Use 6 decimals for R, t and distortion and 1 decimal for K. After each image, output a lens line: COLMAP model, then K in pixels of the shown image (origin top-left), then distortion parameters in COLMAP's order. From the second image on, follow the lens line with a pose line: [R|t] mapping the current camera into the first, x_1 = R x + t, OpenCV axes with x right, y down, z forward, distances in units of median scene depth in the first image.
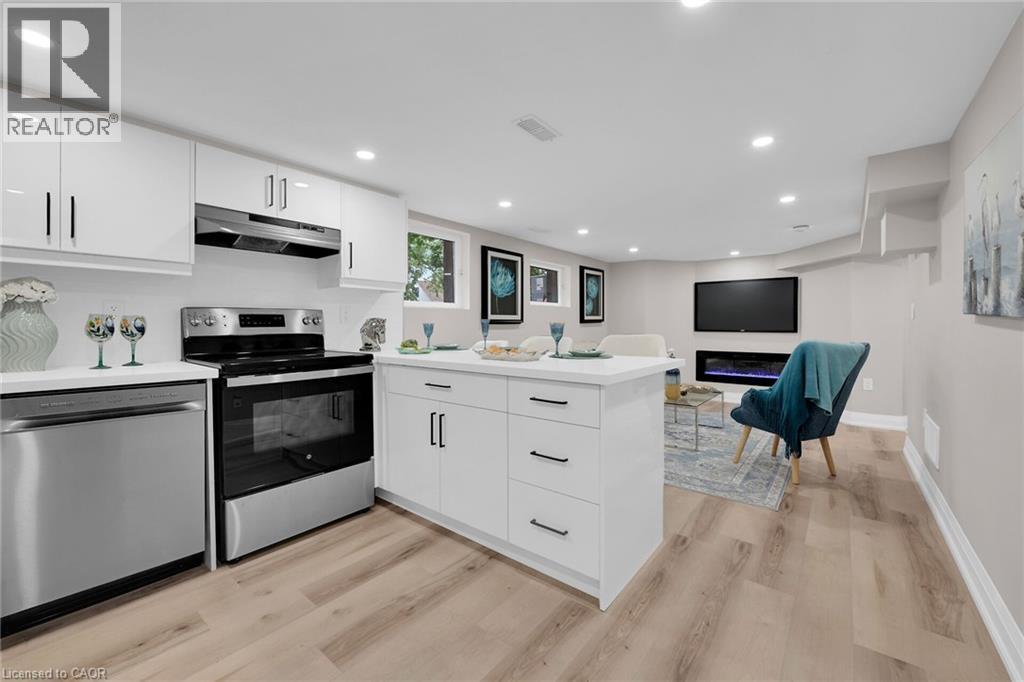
lens RADIAL K [[410.8, 0, 511.7], [0, 410.8, 323.3], [0, 0, 1]] dist [-0.002437, -0.000226]
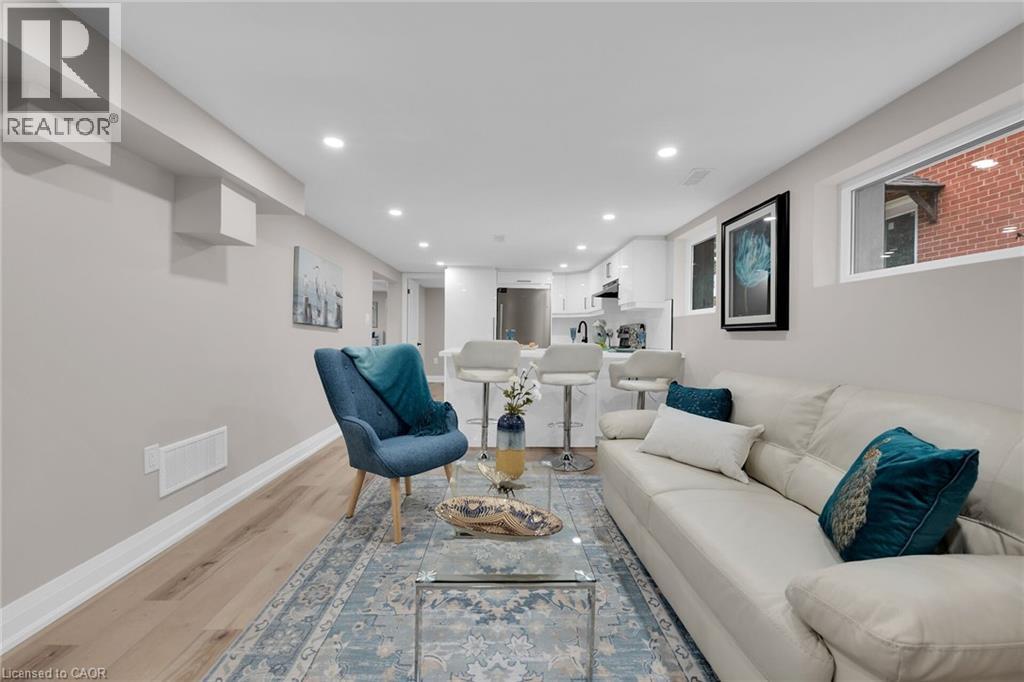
lens RADIAL K [[410.8, 0, 511.7], [0, 410.8, 323.3], [0, 0, 1]] dist [-0.002437, -0.000226]
pose [[-0.757951, -0.022586, -0.651920, 1.168878], [-0.006331, 0.999608, -0.027271, 0.016382], [0.652281, -0.016543, -0.757797, 2.243010]]
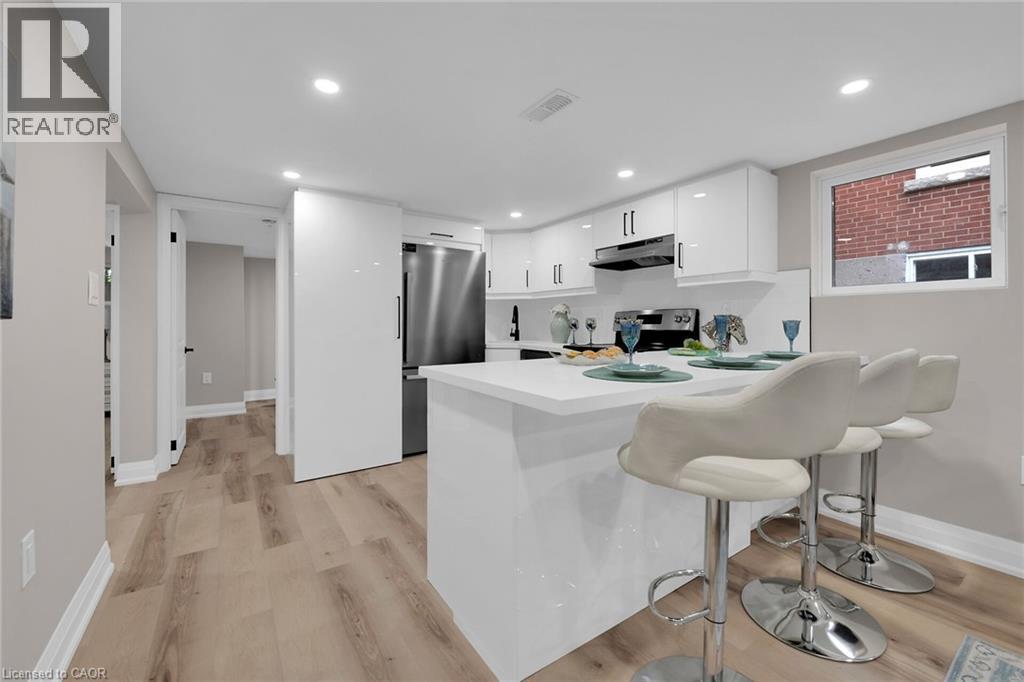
lens RADIAL K [[434.2, 0, 534.9], [0, 434.2, 319.9], [0, 0, 1]] dist [-0.001548, -0.000152]
pose [[-0.269302, -0.004511, -0.963045, 0.853794], [0.007661, 0.999947, -0.006826, 0.001226], [0.963025, -0.009216, -0.269253, 1.061556]]
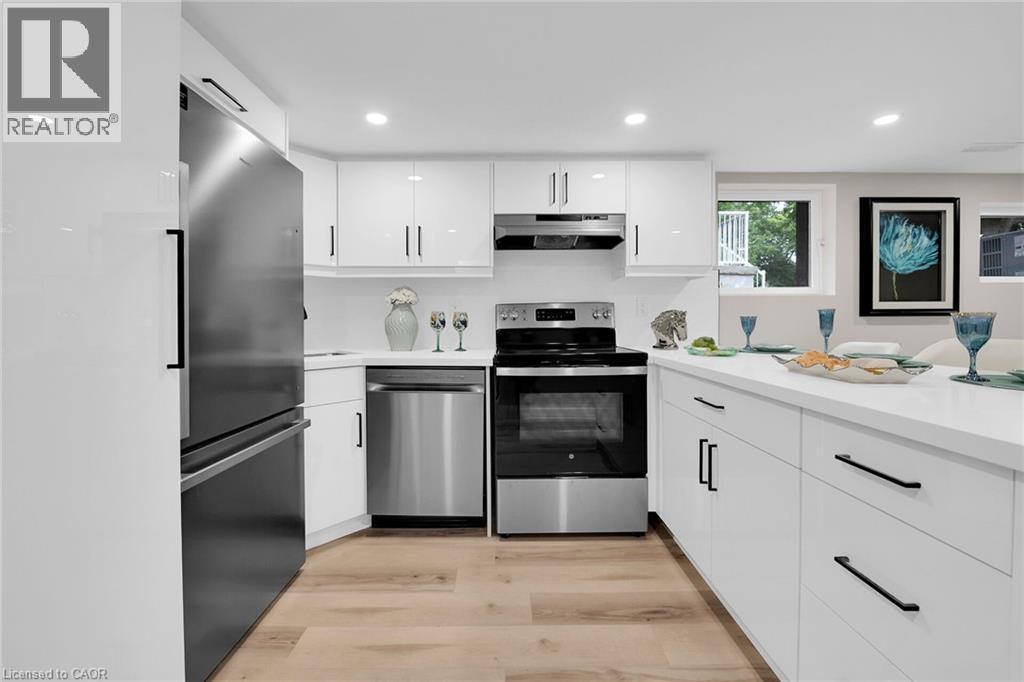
lens RADIAL K [[410.8, 0, 511.7], [0, 410.8, 323.3], [0, 0, 1]] dist [-0.002437, -0.000226]
pose [[0.637441, 0.004065, -0.770489, 0.135648], [0.006369, 0.999924, 0.010545, 0.003555], [0.770473, -0.011629, 0.637366, 0.253732]]
